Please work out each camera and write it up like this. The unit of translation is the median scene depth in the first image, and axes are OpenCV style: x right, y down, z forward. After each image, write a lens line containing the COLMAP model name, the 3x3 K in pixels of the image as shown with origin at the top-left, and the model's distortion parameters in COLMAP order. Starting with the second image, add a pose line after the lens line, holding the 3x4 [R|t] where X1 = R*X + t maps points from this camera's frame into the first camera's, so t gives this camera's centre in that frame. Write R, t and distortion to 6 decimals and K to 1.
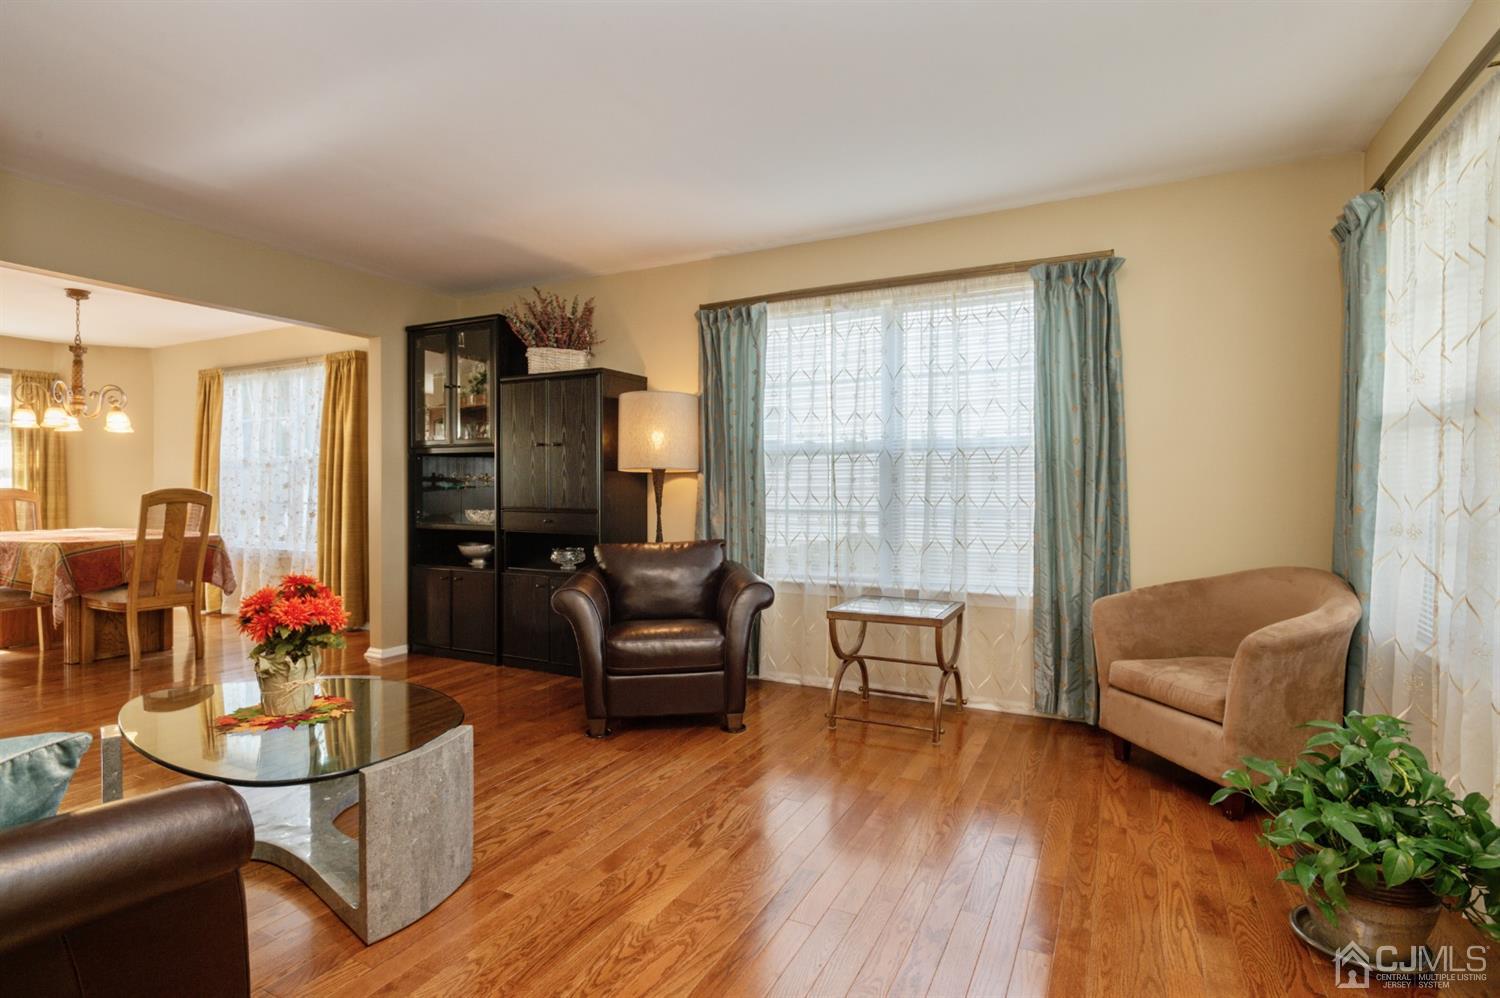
lens RADIAL K [[739.7, 0, 744.2], [0, 739.7, 492.5], [0, 0, 1]] dist [-0.003039, -0.000877]
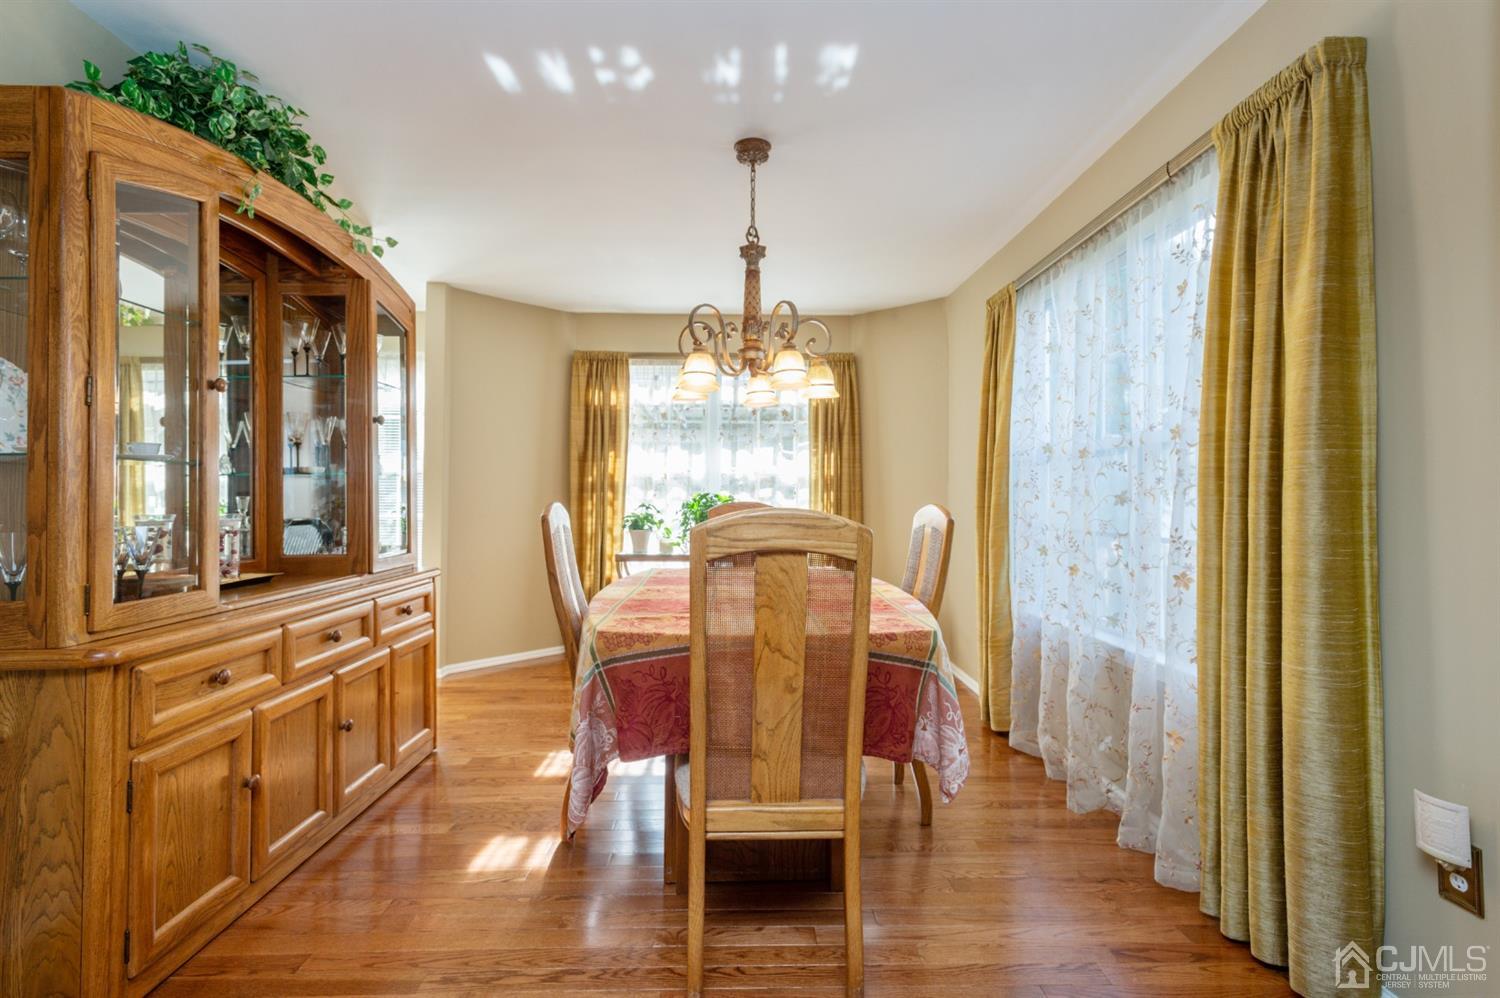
lens RADIAL K [[739.7, 0, 744.2], [0, 739.7, 492.5], [0, 0, 1]] dist [-0.003039, -0.000877]
pose [[0.486190, -0.005794, -0.873834, -0.365549], [-0.006009, 0.999932, -0.009973, -0.007148], [0.873832, 0.010099, 0.486122, 0.624673]]
